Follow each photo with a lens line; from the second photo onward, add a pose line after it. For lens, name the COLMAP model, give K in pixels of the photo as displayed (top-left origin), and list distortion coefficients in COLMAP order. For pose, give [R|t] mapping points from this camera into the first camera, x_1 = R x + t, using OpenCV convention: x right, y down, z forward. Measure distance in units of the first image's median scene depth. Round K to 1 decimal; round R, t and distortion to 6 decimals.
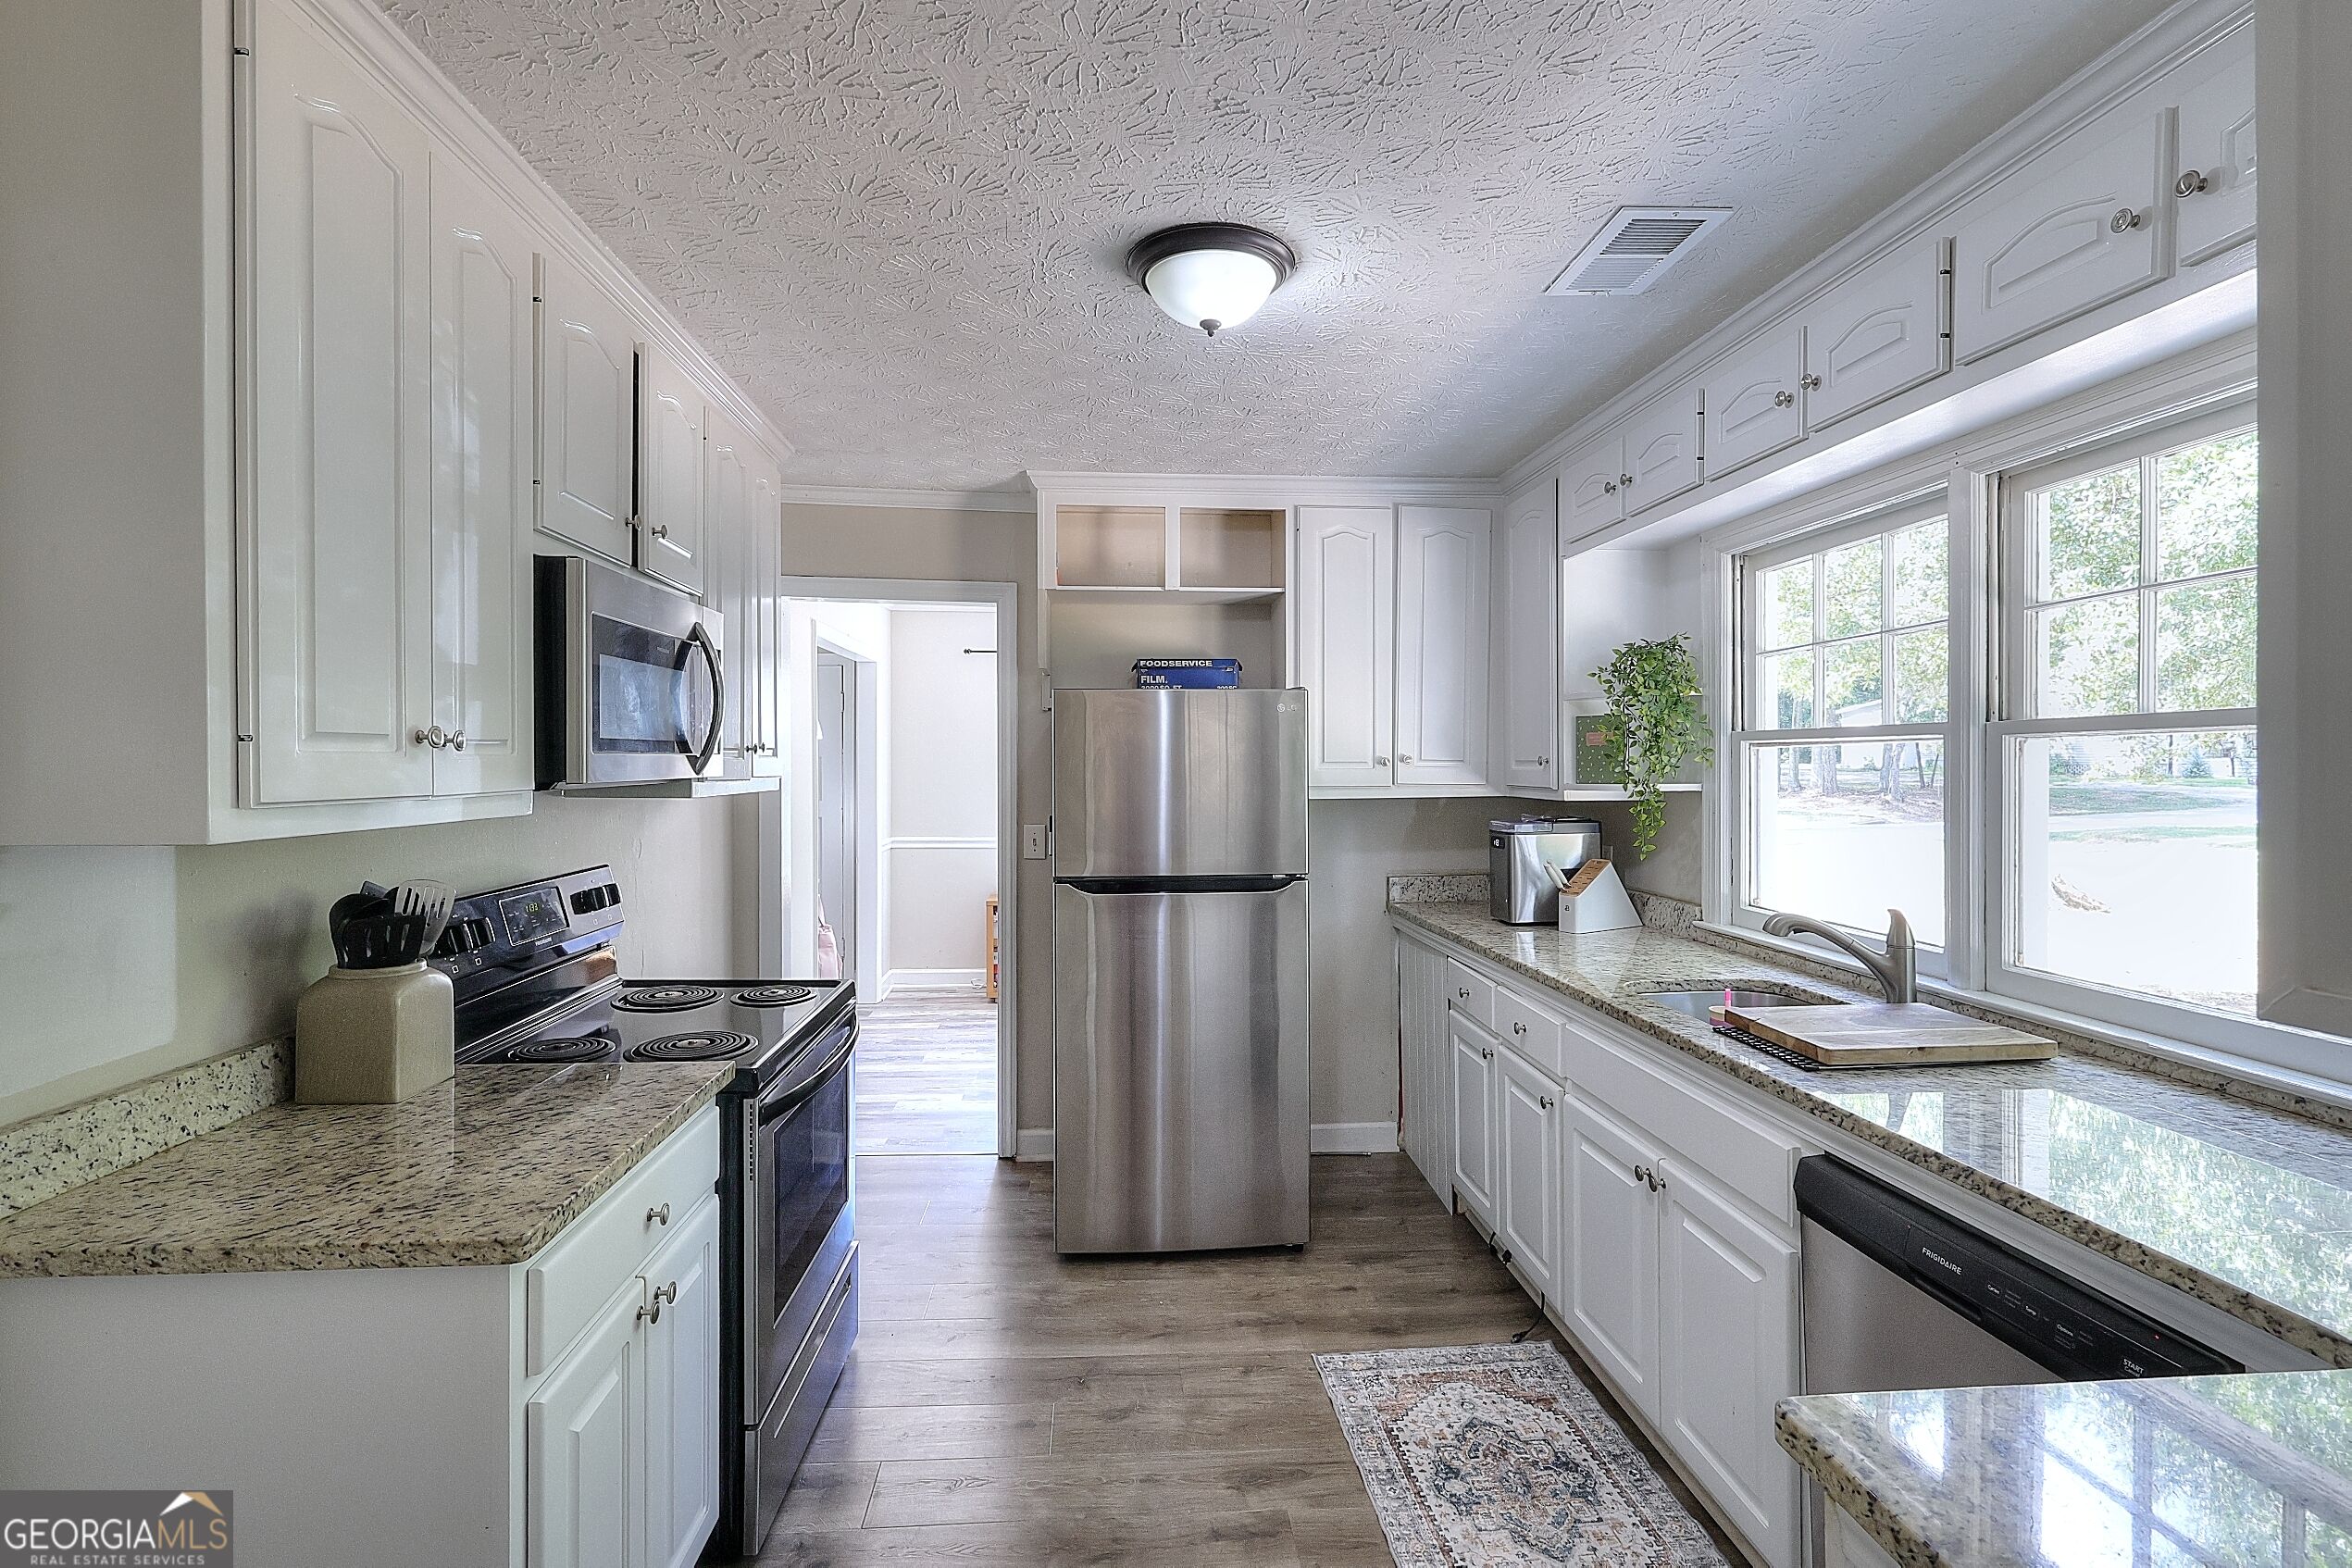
lens RADIAL K [[1082.9, 0, 1181.4], [0, 1082.9, 769.4], [0, 0, 1]] dist [-0.000162, 0.001757]
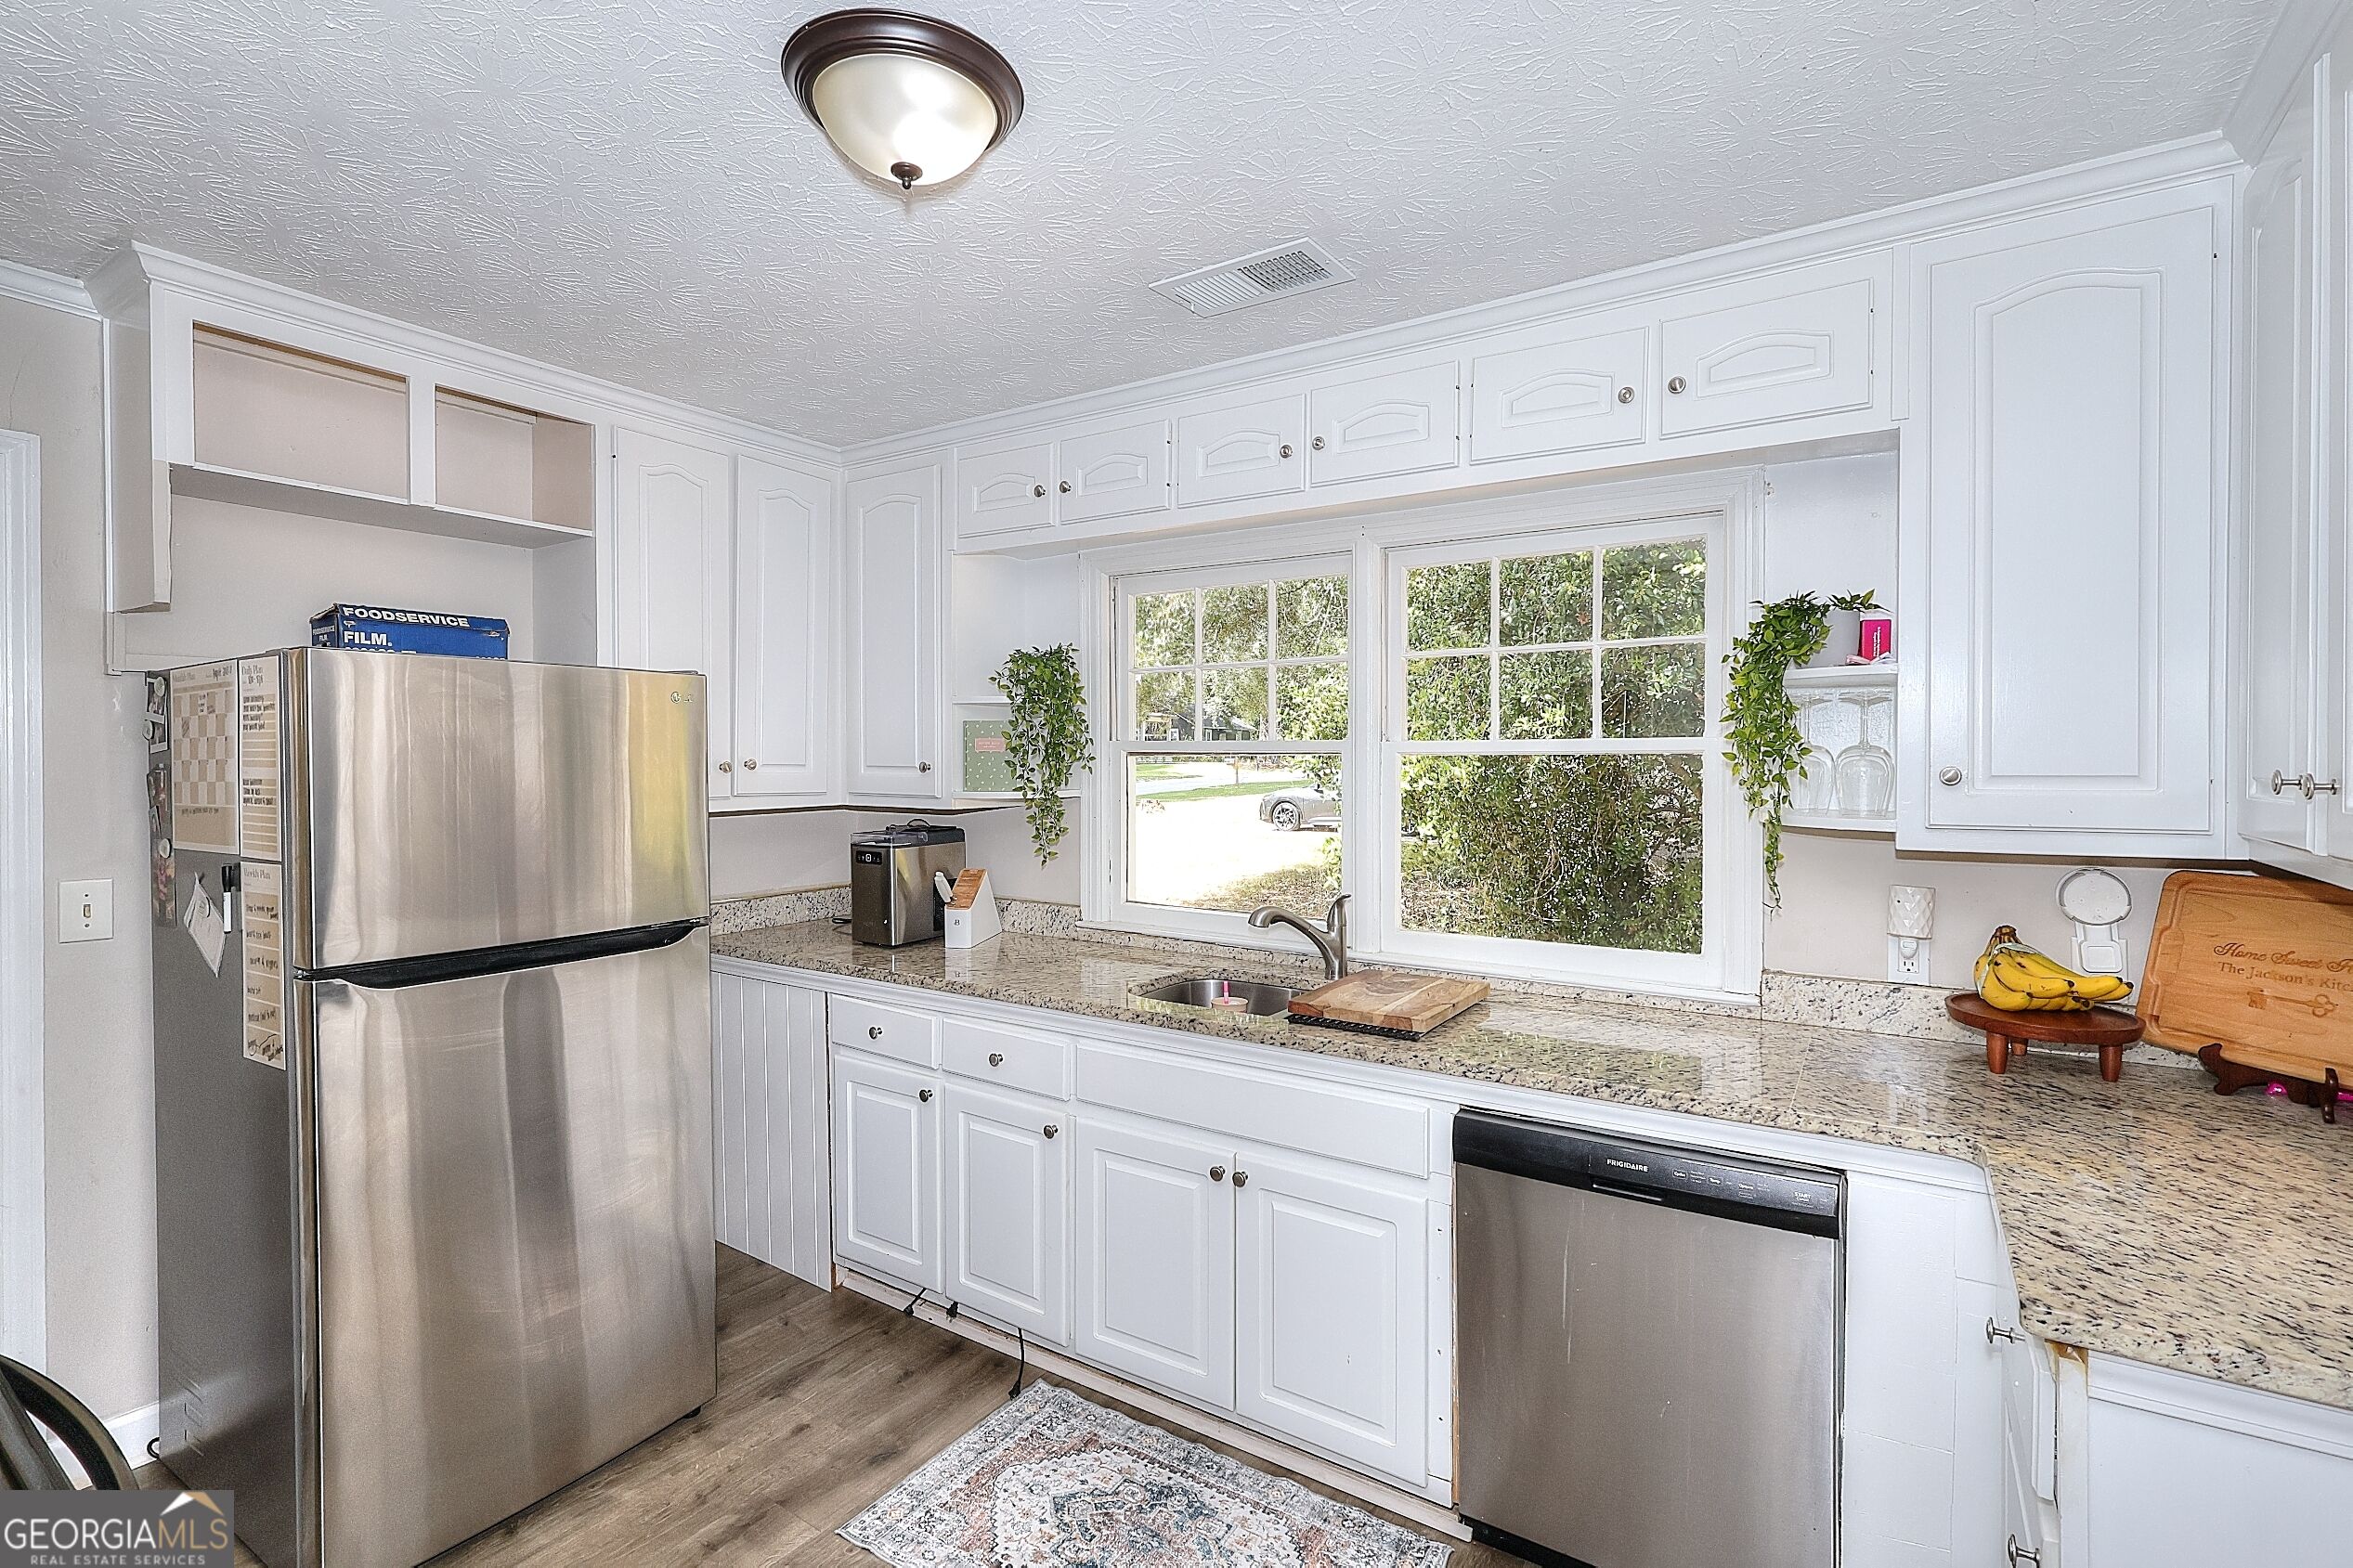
lens RADIAL K [[1083.3, 0, 1180.1], [0, 1083.3, 771.8], [0, 0, 1]] dist [-0.000162, 0.001757]
pose [[0.617435, -0.003113, 0.786615, -0.362818], [-0.002491, 0.999979, 0.005913, -0.013771], [-0.786618, -0.005610, 0.617415, 0.348398]]
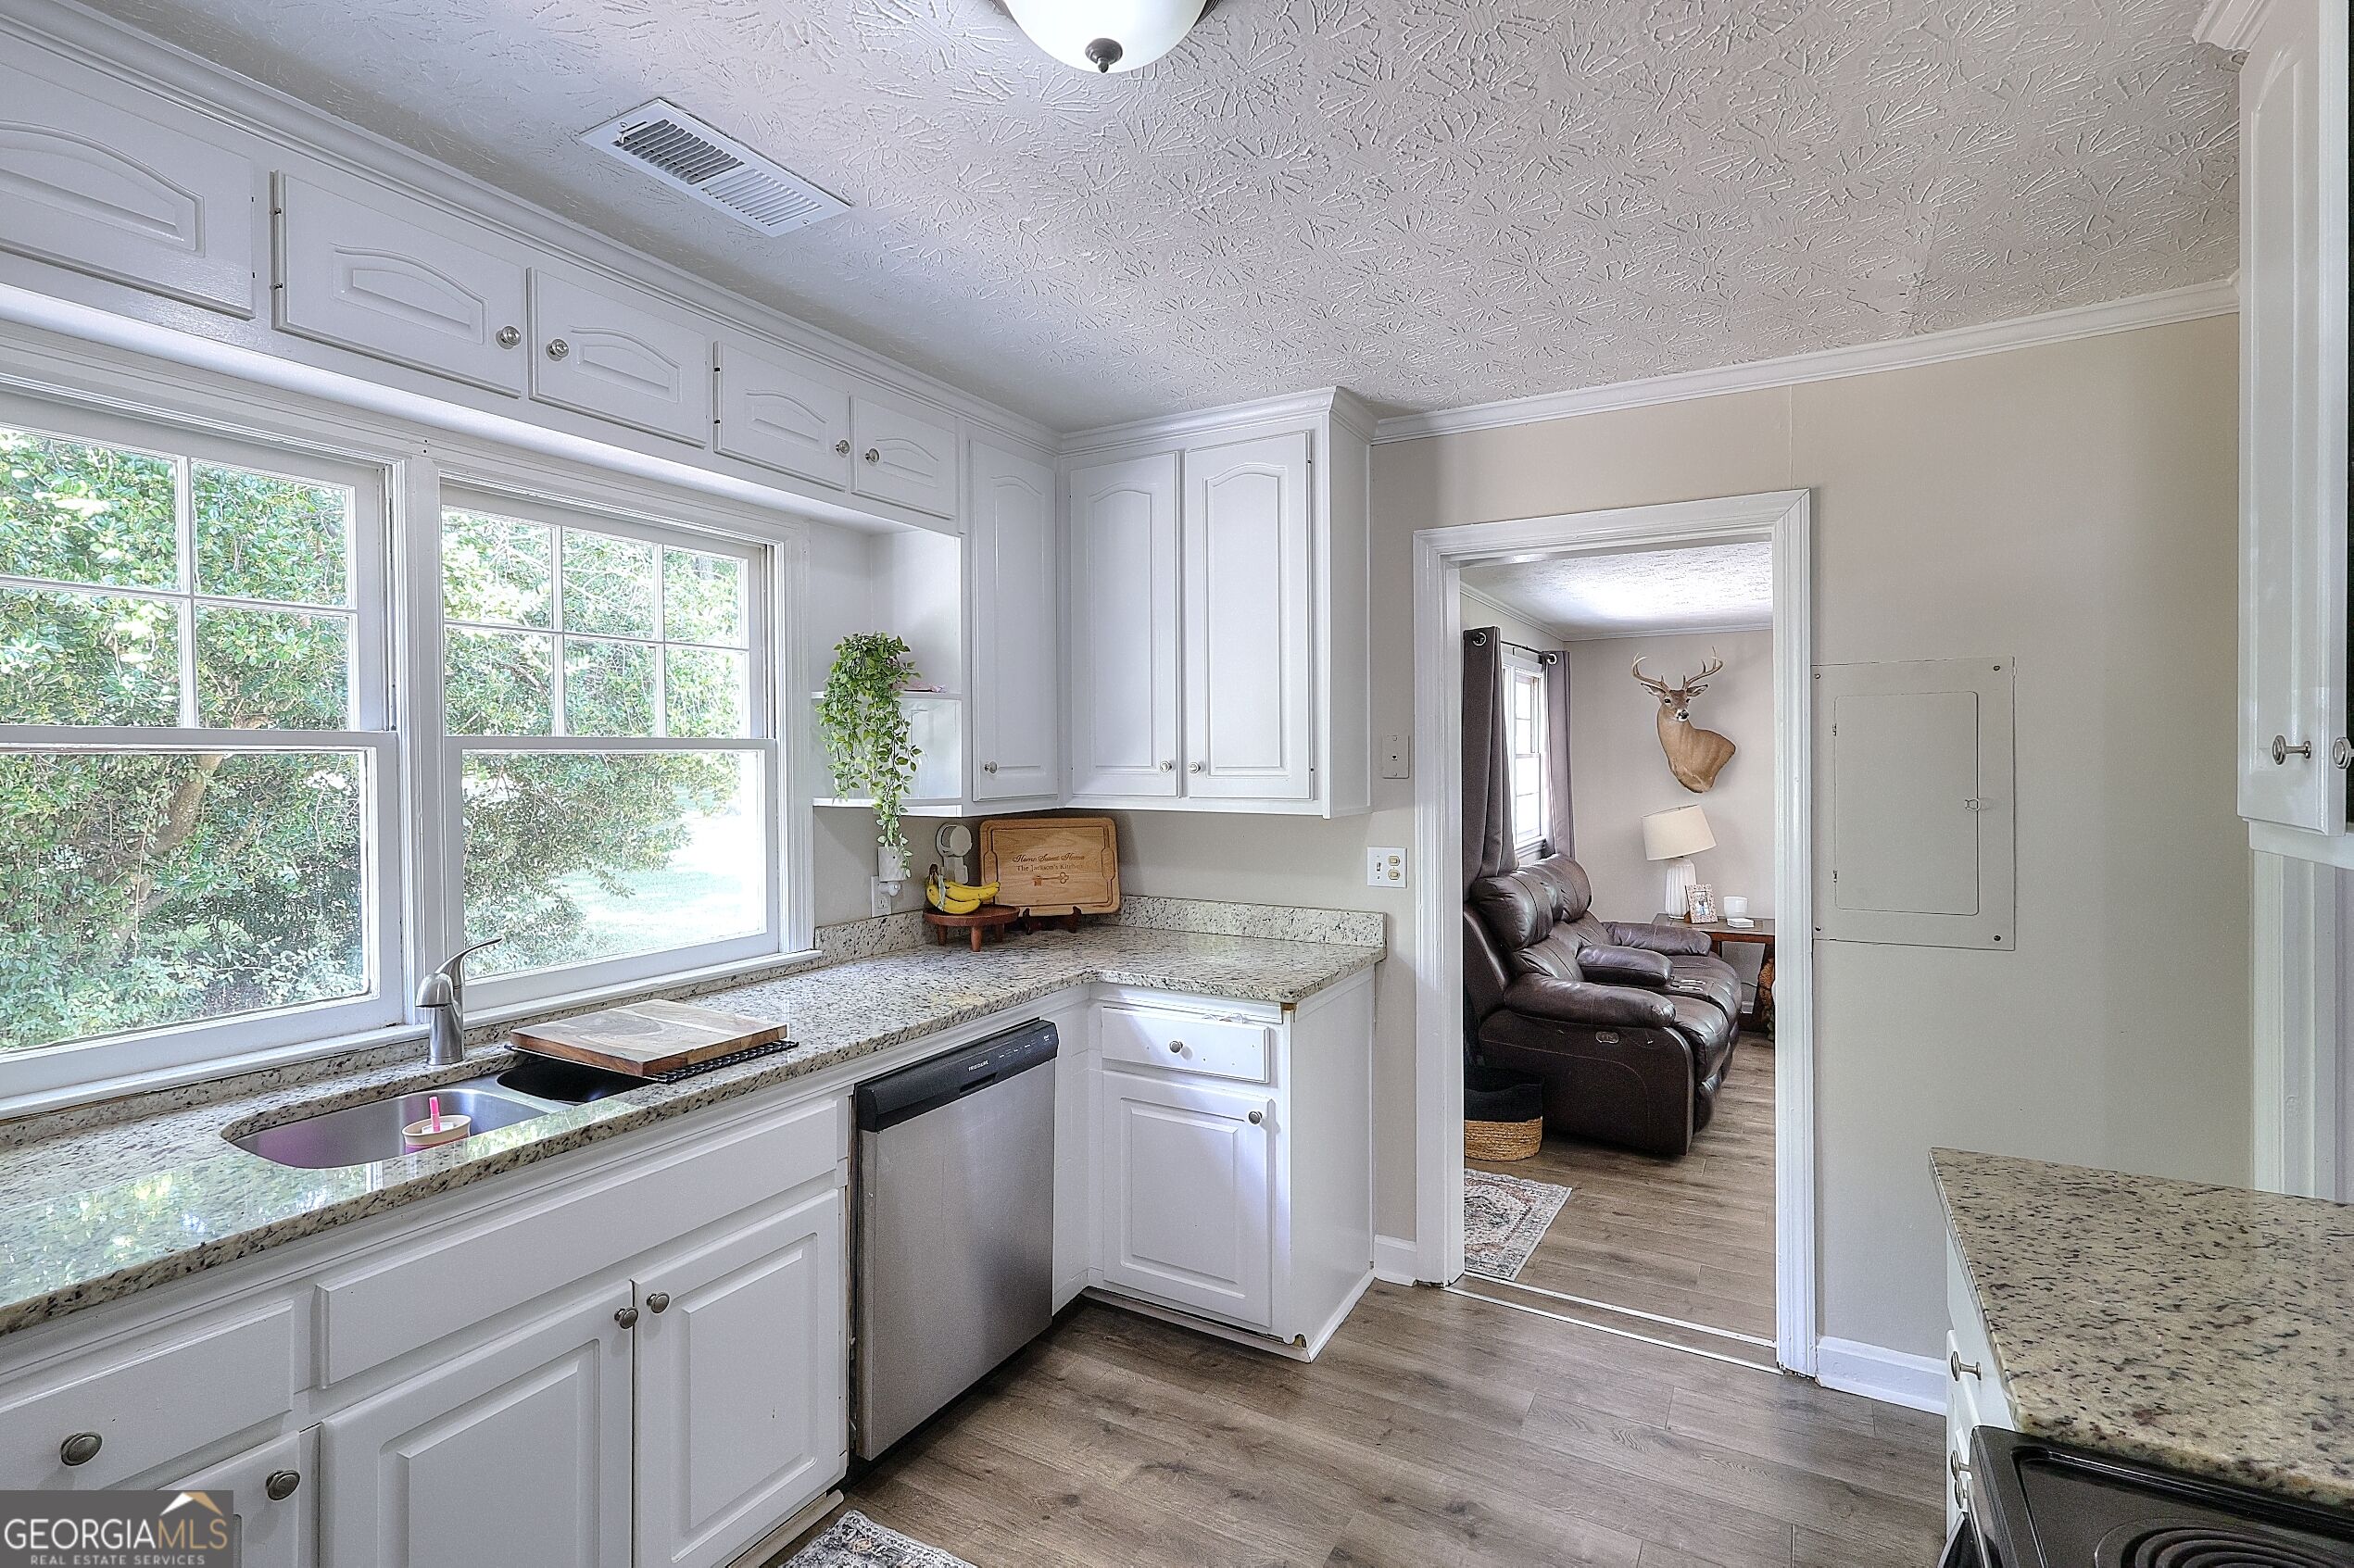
lens RADIAL K [[1083.7, 0, 1181.0], [0, 1083.7, 780.4], [0, 0, 1]] dist [-0.000162, 0.001757]
pose [[-0.823293, -0.006366, 0.567581, -0.291675], [0.007230, 0.999738, 0.021700, -0.017765], [-0.567570, 0.021969, -0.823032, 1.233371]]
